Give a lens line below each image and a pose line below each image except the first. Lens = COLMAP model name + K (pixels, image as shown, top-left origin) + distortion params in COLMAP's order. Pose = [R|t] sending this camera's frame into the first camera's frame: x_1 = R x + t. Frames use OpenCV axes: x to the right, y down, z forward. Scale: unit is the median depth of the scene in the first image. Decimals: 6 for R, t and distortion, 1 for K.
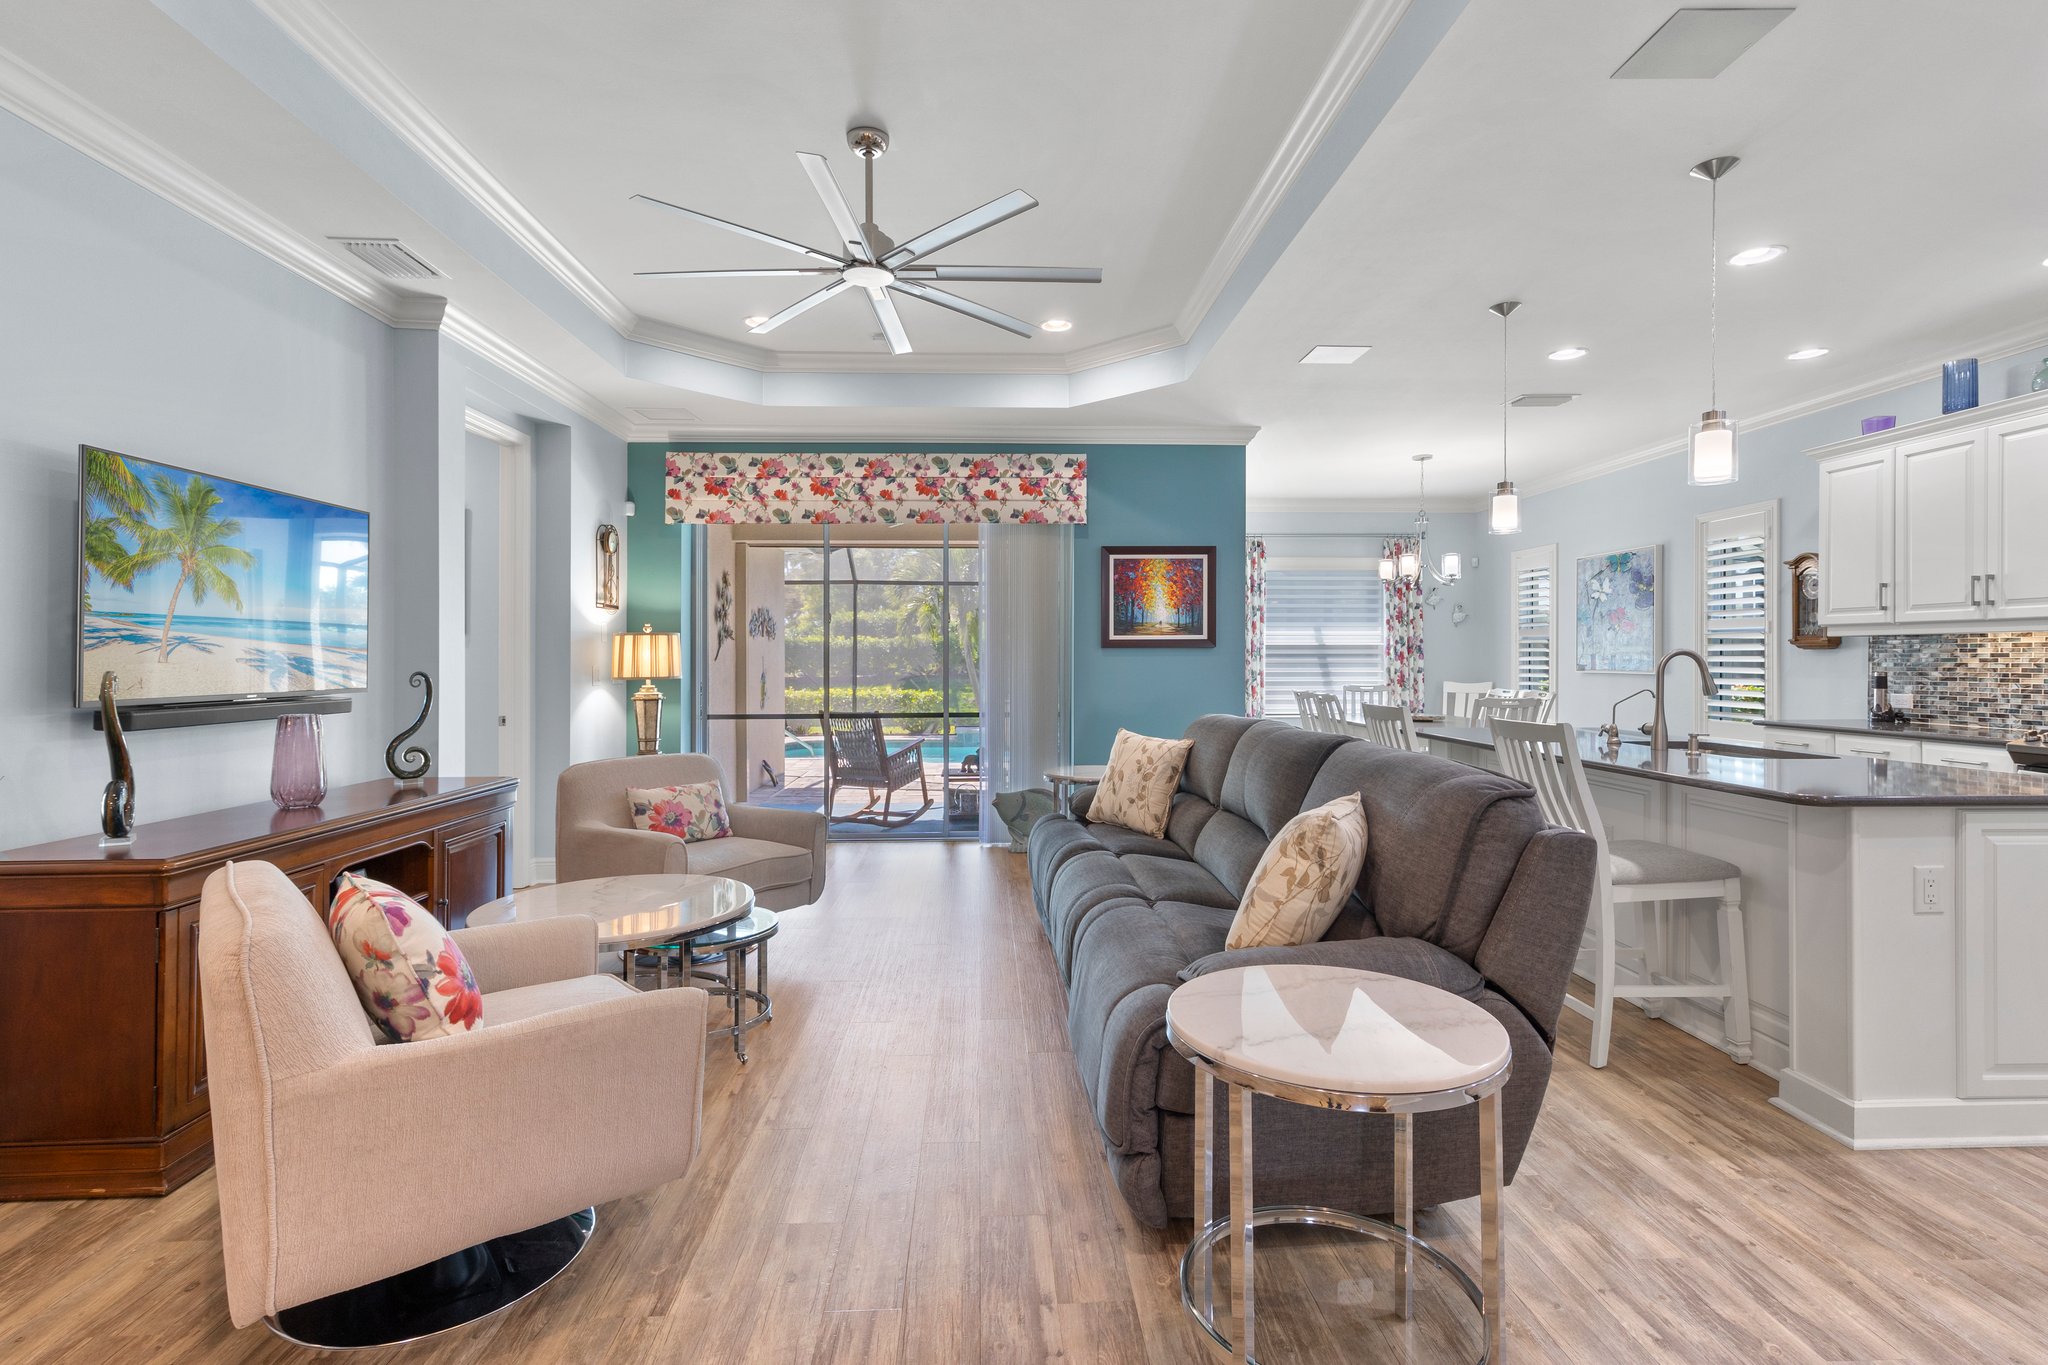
lens RADIAL K [[964.5, 0, 1037.8], [0, 964.5, 654.8], [0, 0, 1]] dist [0.011758, -0.004646]
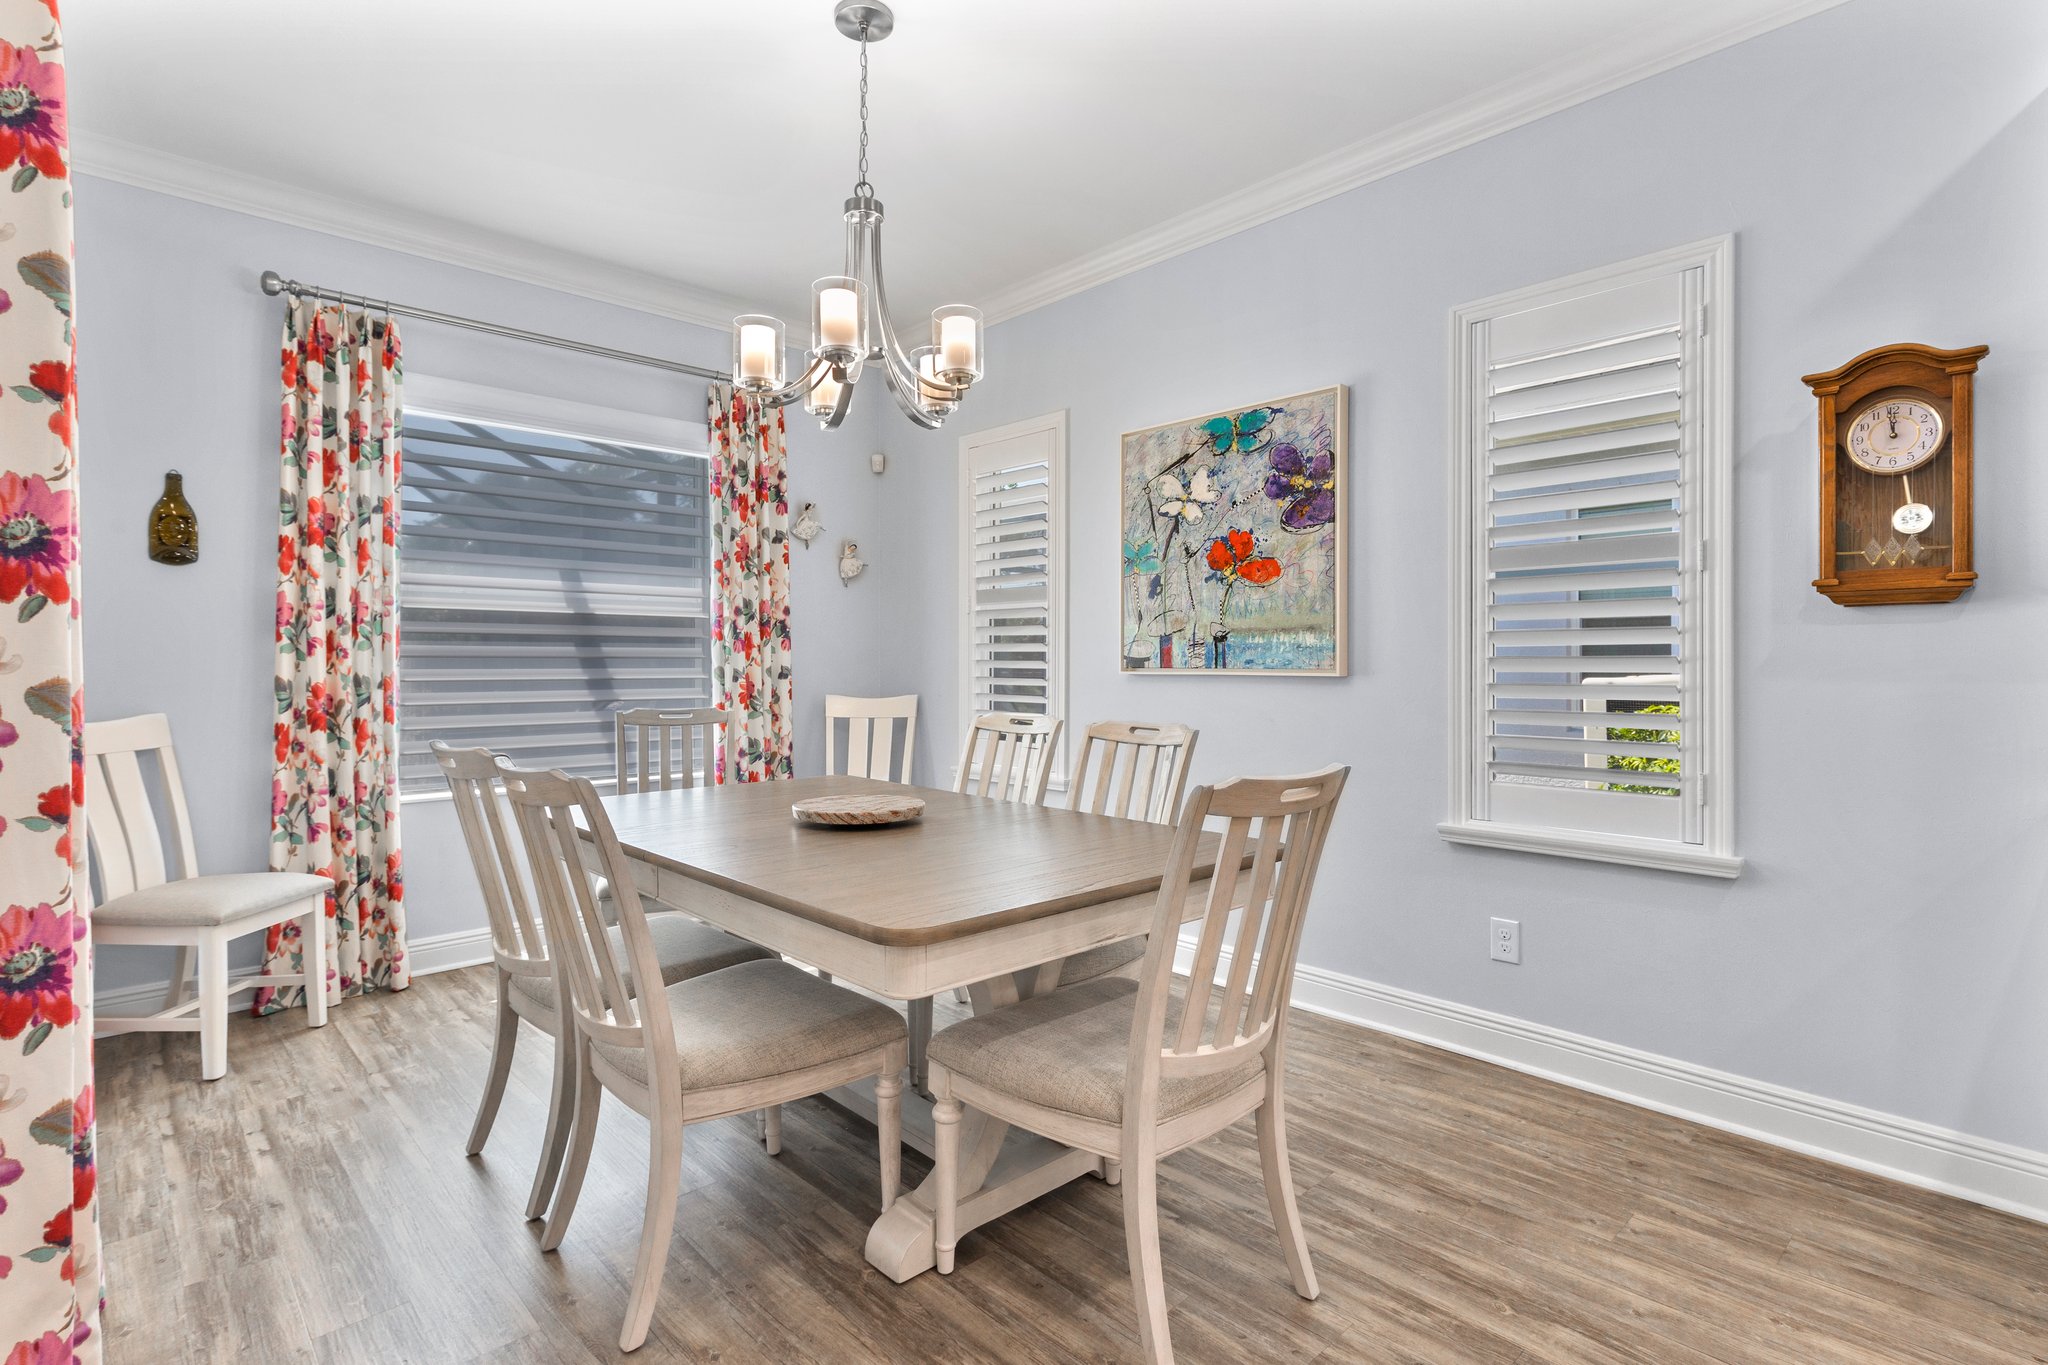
lens RADIAL K [[964.5, 0, 1006.8], [0, 964.5, 674.8], [0, 0, 1]] dist [0.011758, -0.004646]
pose [[0.770721, -0.005457, 0.637149, 0.314208], [-0.003333, 0.999915, 0.012595, 0.018931], [-0.637164, -0.011831, 0.770638, 0.996068]]
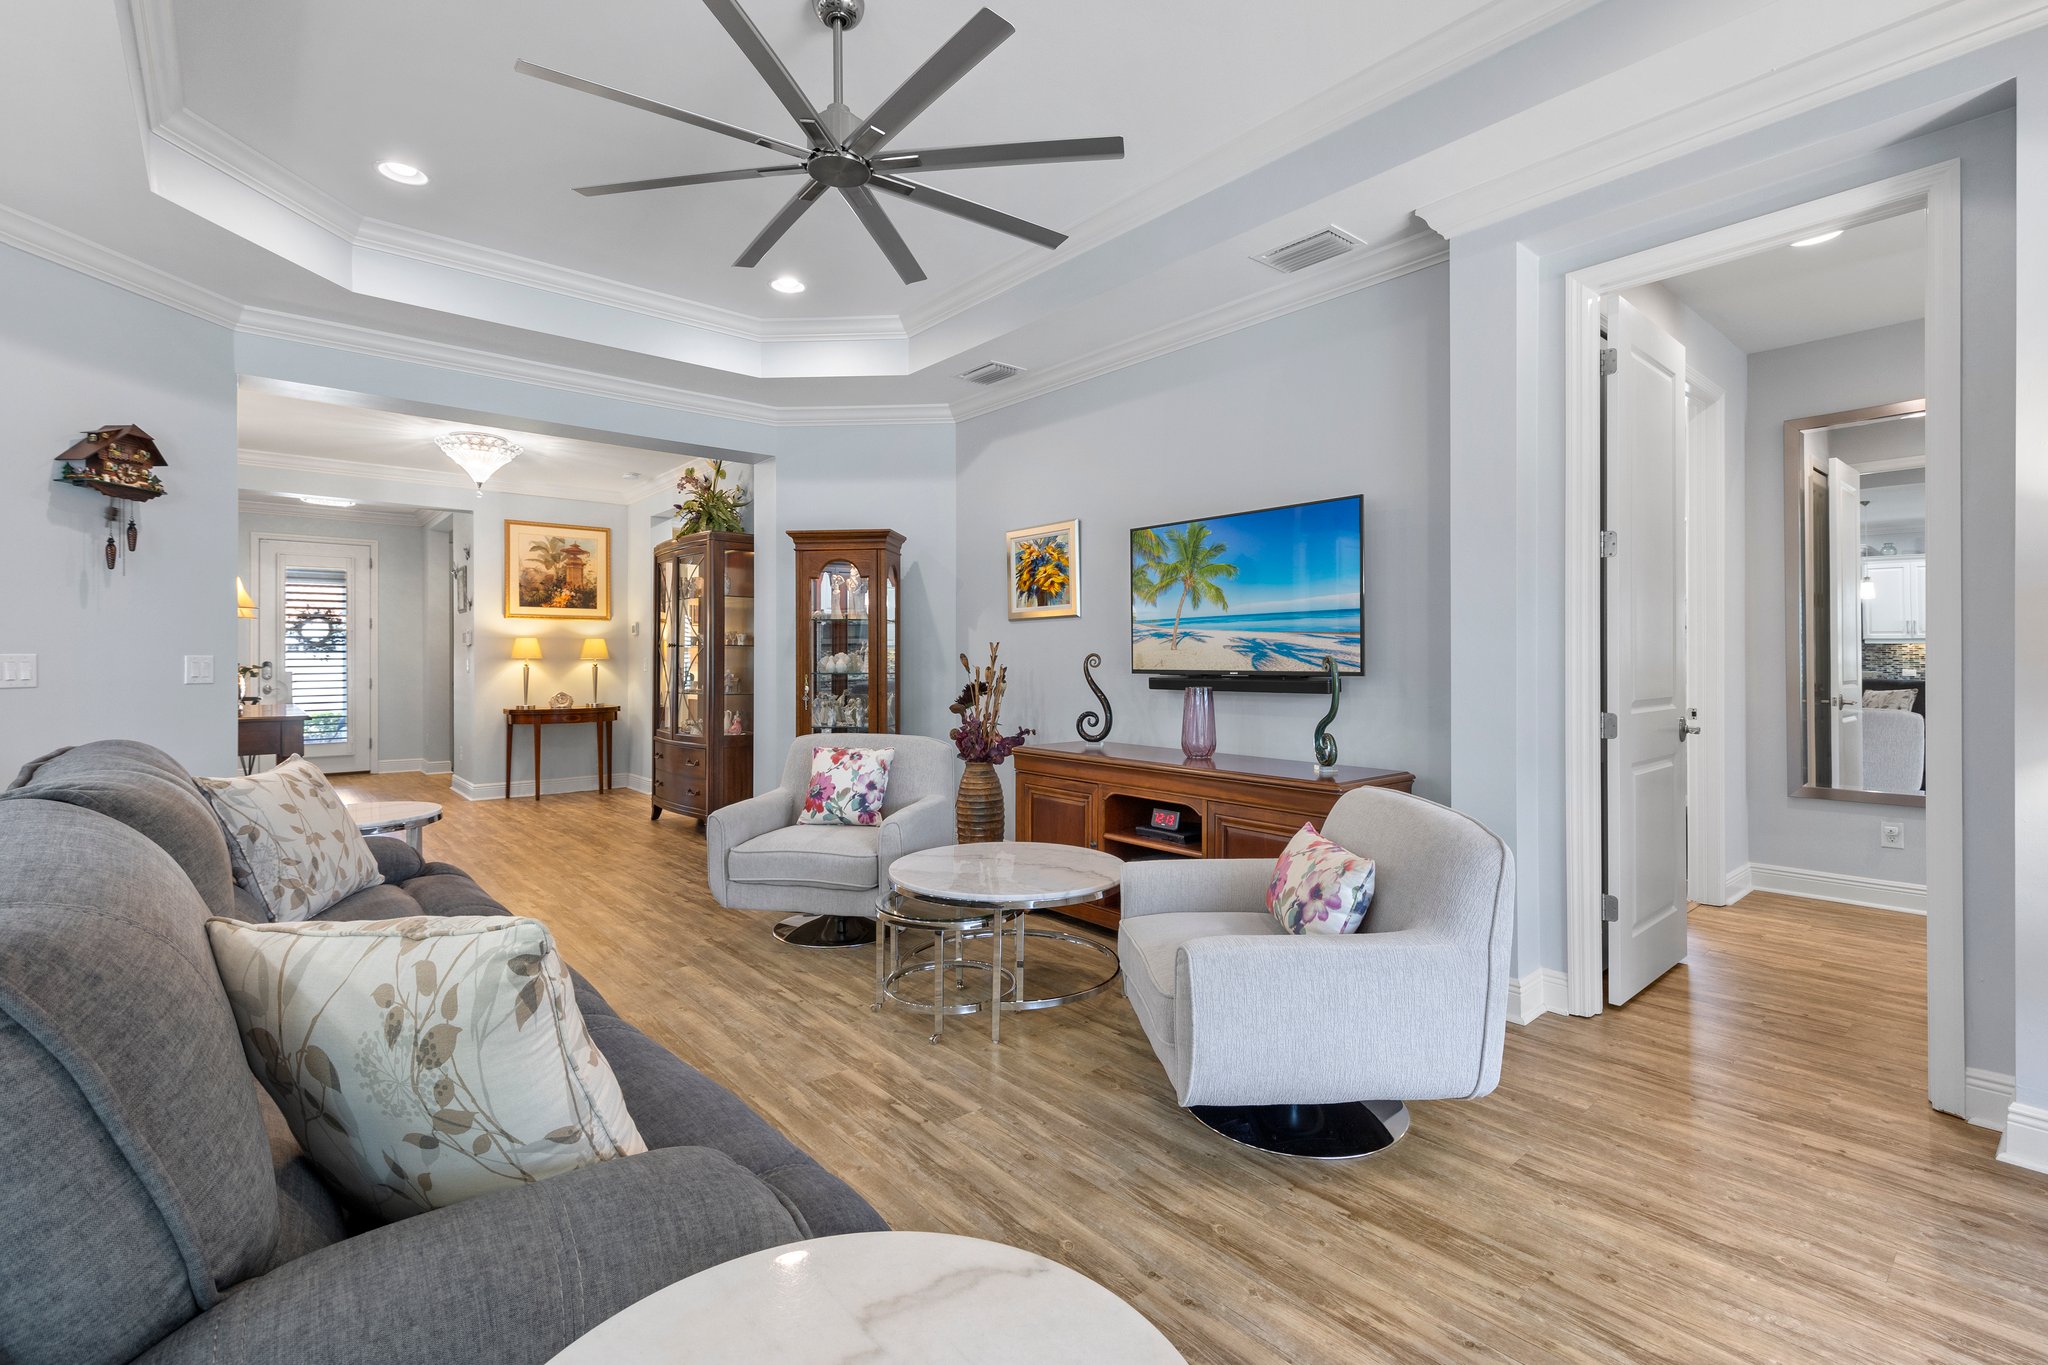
lens RADIAL K [[924.3, 0, 1026.5], [0, 924.3, 664.4], [0, 0, 1]] dist [0.004959, 0.000169]
pose [[-0.793003, 0.007753, -0.609168, 0.110180], [0.008031, 0.999965, 0.002273, 0.015360], [0.609165, -0.003090, -0.793038, 1.081057]]
